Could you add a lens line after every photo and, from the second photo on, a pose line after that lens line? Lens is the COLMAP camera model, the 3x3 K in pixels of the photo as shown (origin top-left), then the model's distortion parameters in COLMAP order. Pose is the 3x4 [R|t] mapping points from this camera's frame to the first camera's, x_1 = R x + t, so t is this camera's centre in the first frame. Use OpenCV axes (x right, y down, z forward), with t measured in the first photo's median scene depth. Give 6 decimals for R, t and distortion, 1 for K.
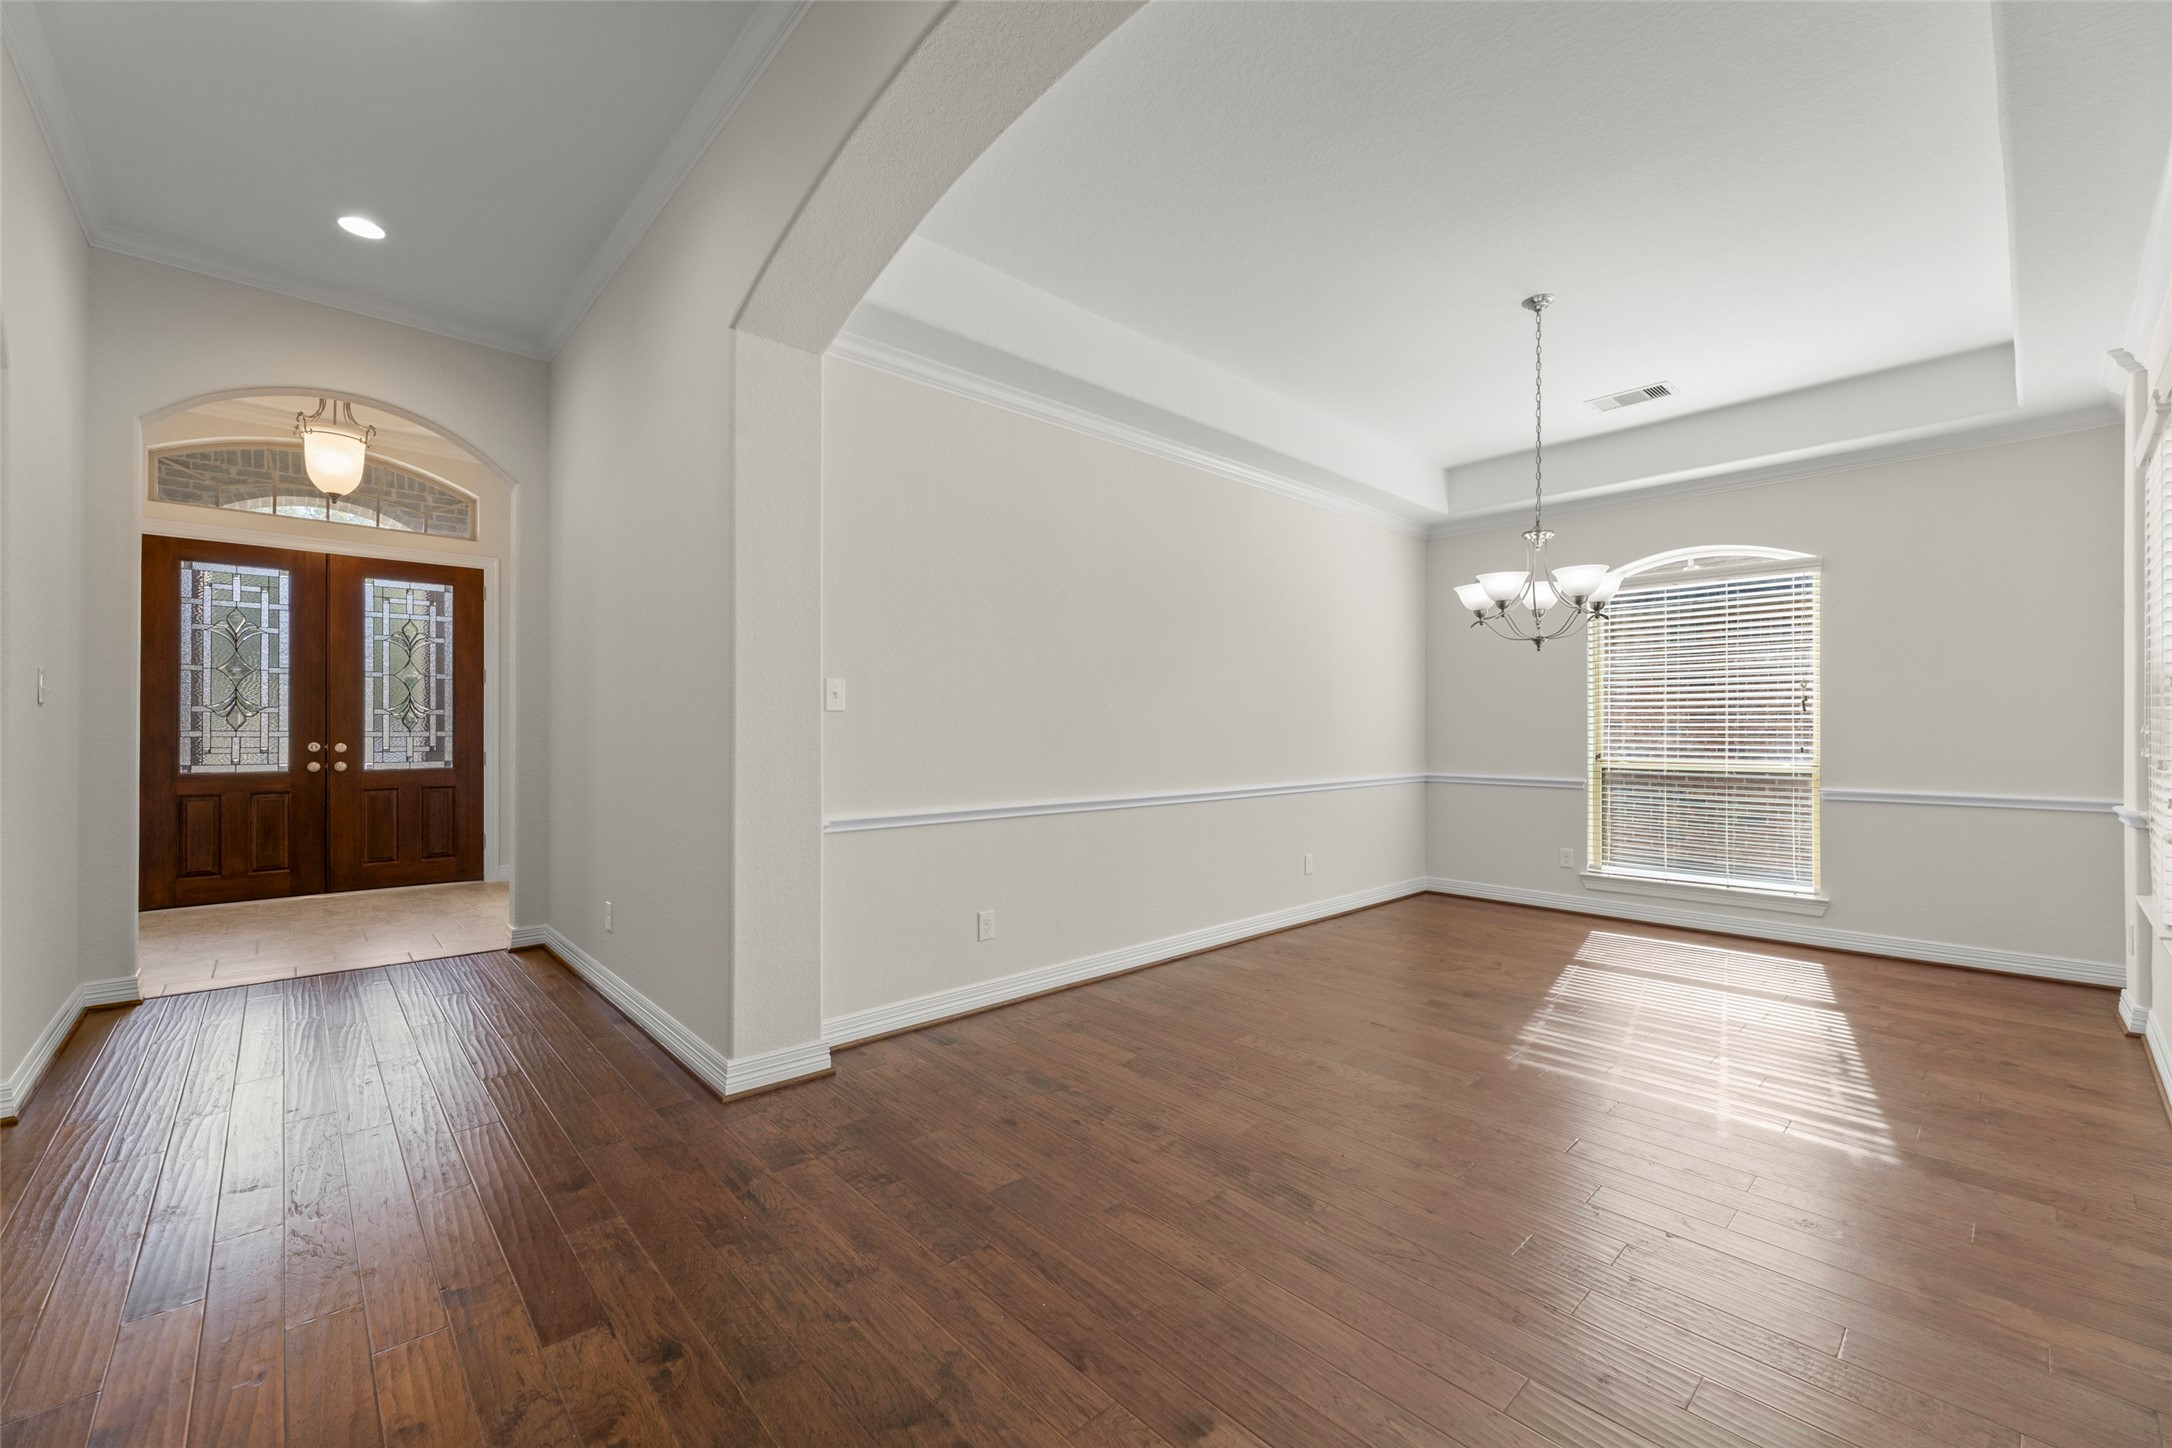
lens RADIAL K [[880.1, 0, 1074.9], [0, 880.1, 725.1], [0, 0, 1]] dist [0.000403, -0.000133]
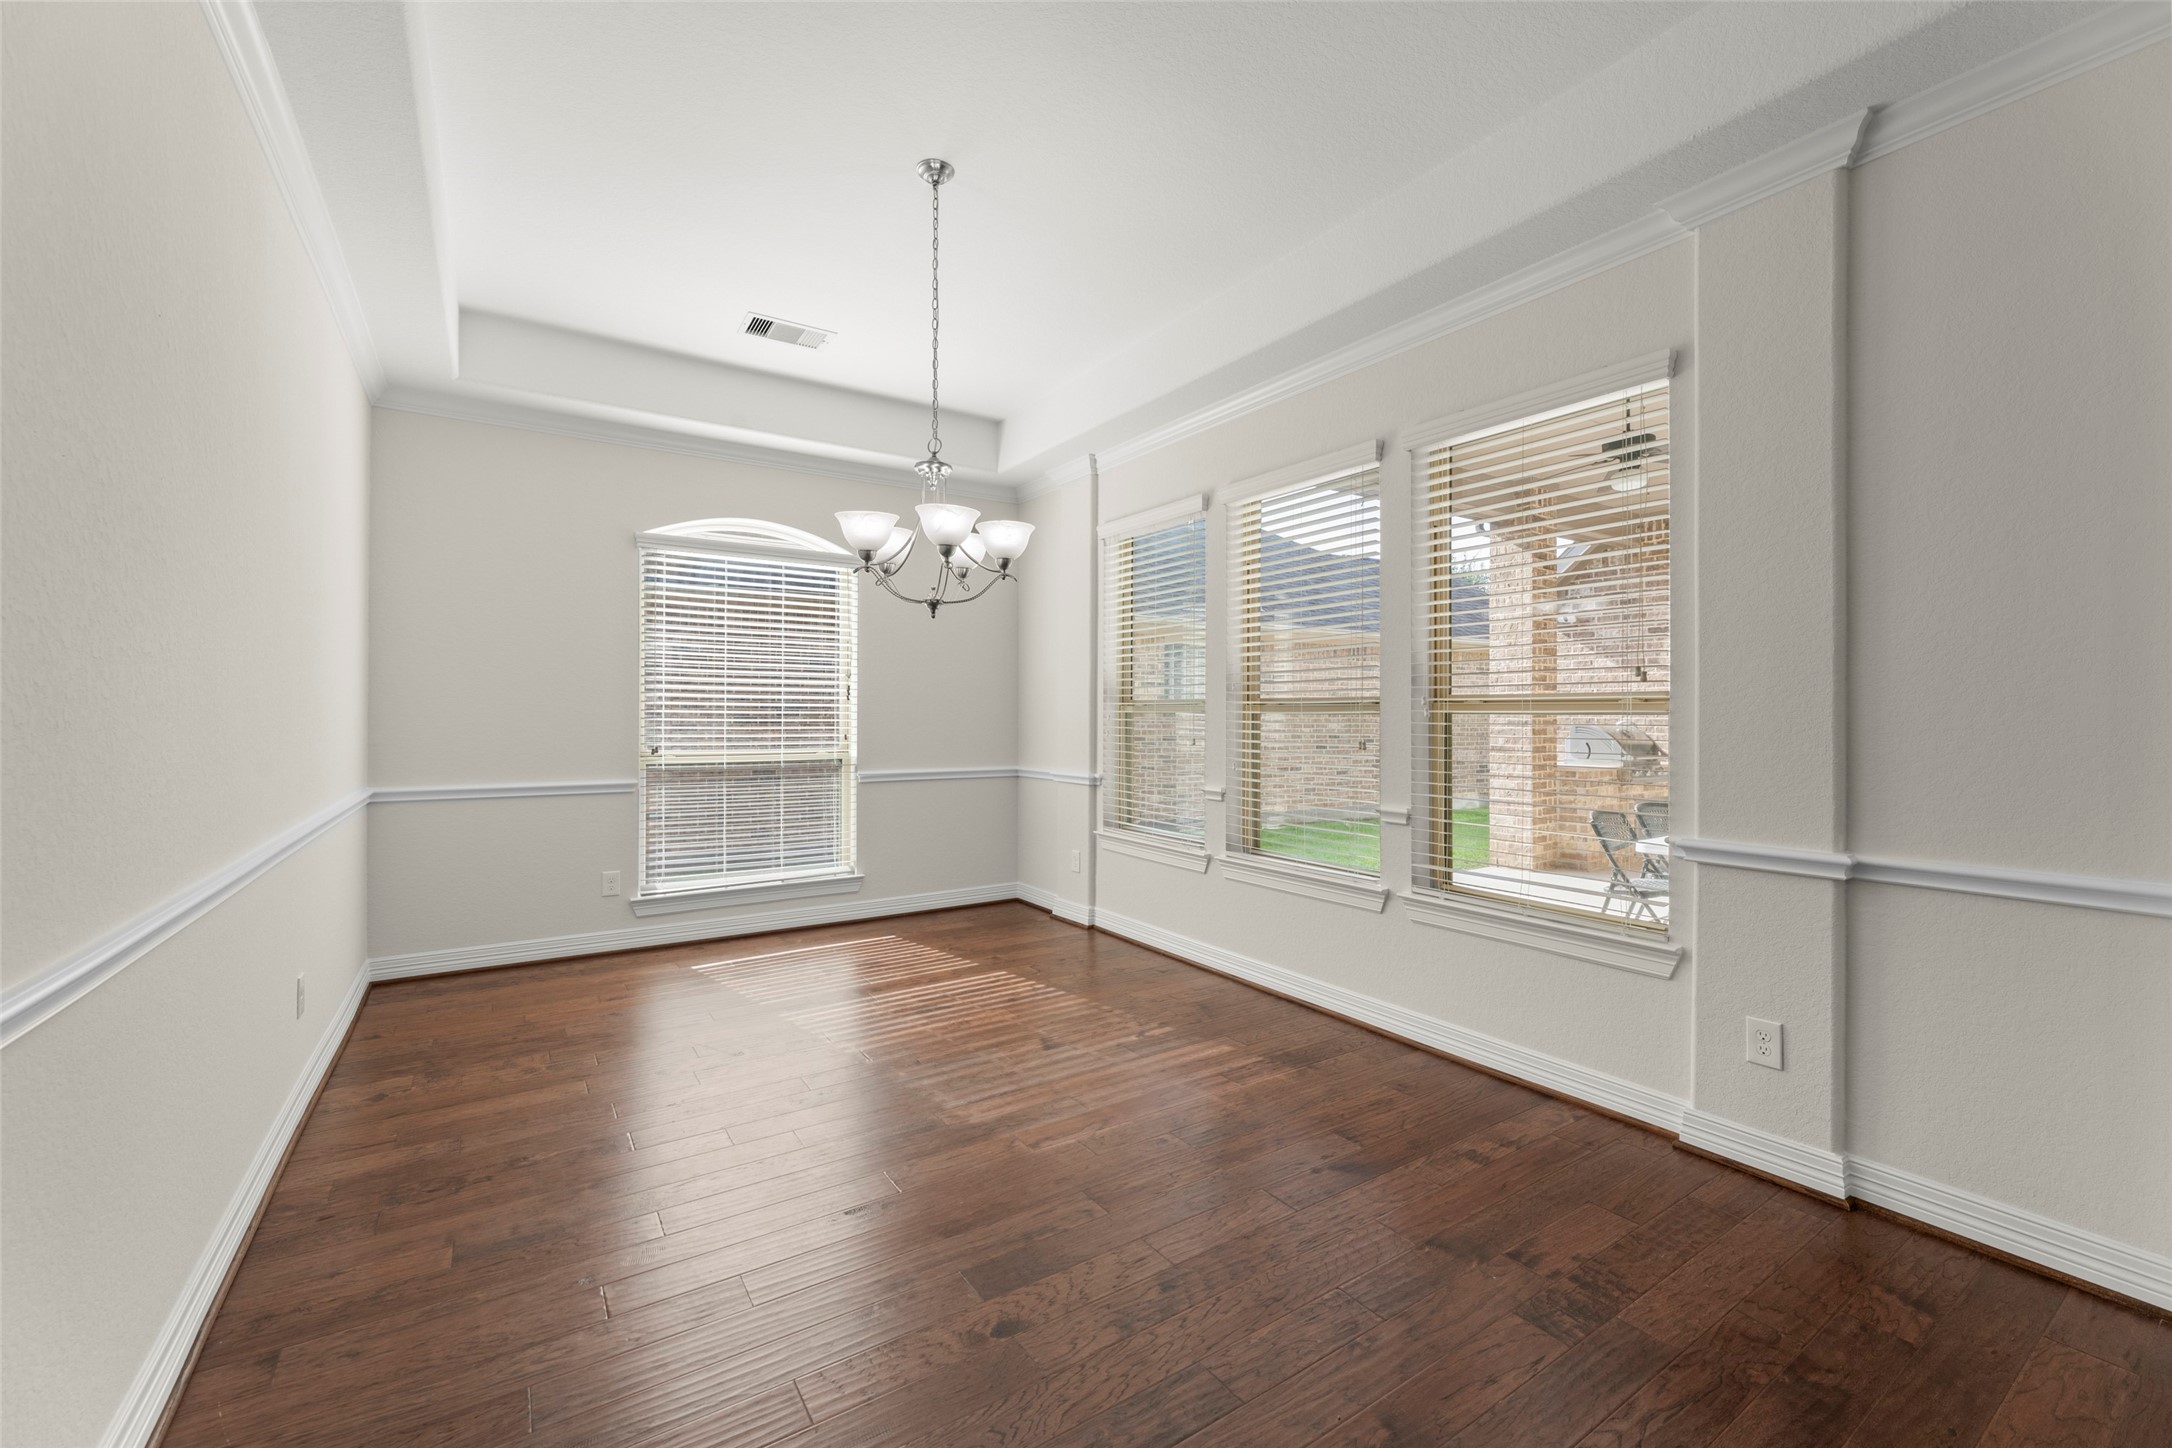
lens RADIAL K [[880.1, 0, 1086.7], [0, 880.1, 712.2], [0, 0, 1]] dist [0.000403, -0.000133]
pose [[0.149346, 0.004660, 0.988774, -0.144212], [-0.006378, 0.999973, -0.003749, 0.001206], [-0.988764, -0.005746, 0.149372, 0.477150]]
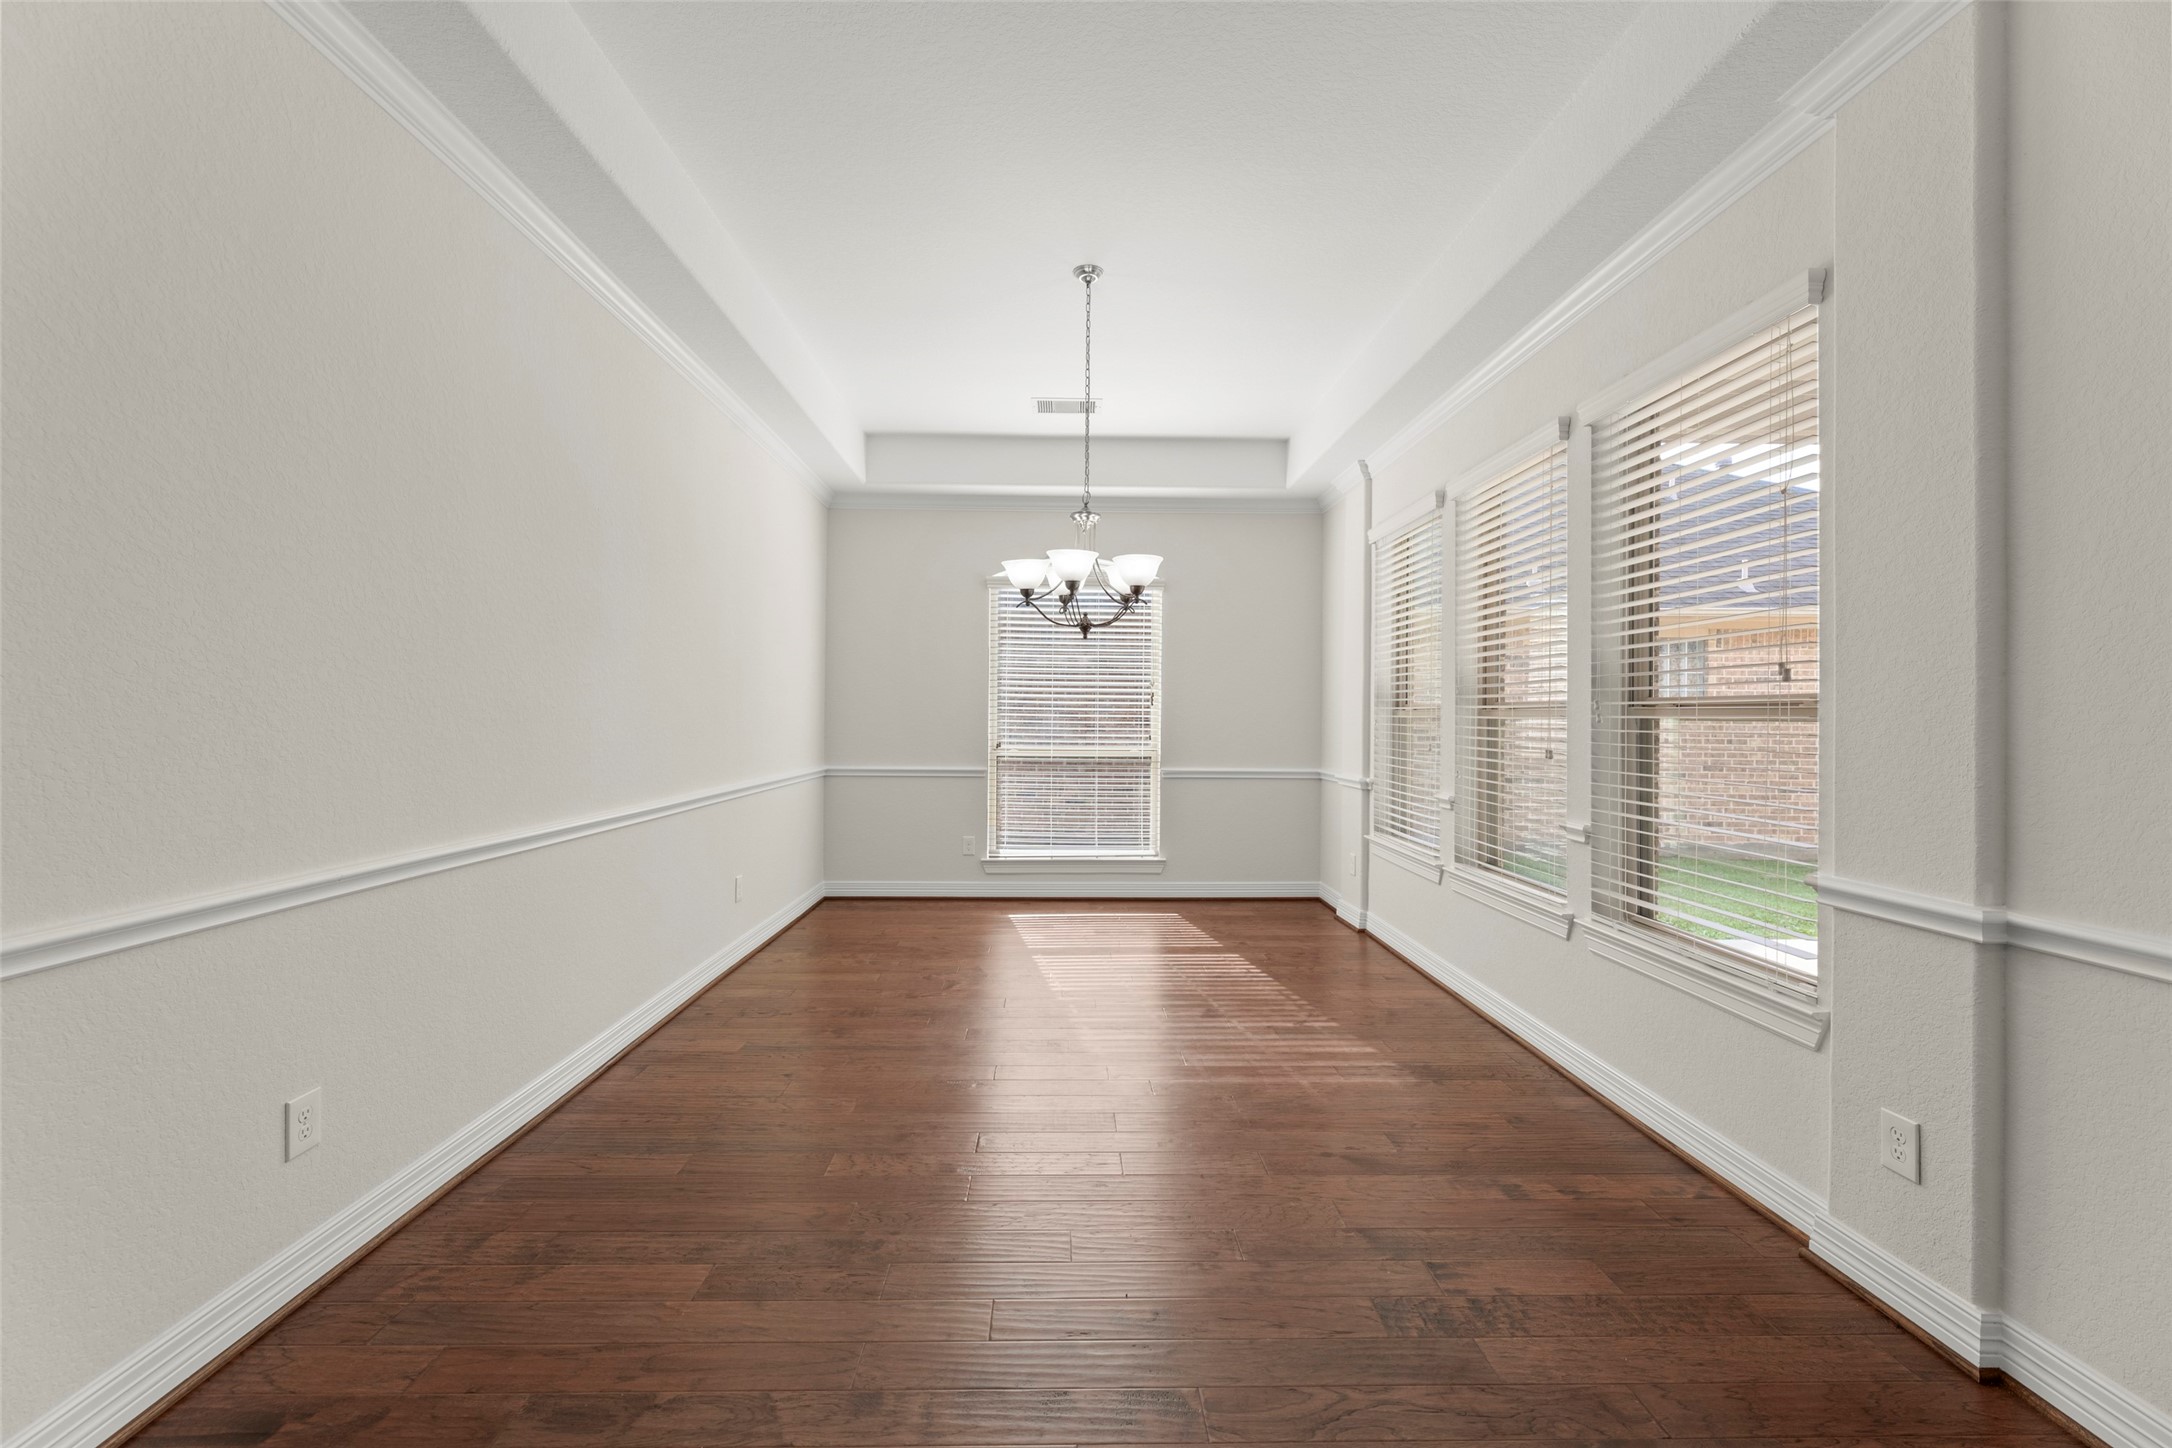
lens RADIAL K [[880.1, 0, 1084.8], [0, 880.1, 714.7], [0, 0, 1]] dist [0.000403, -0.000133]
pose [[0.651541, 0.007585, 0.758576, -0.126212], [-0.011015, 0.999939, -0.000537, -0.000694], [-0.758534, -0.008006, 0.651585, 0.240466]]
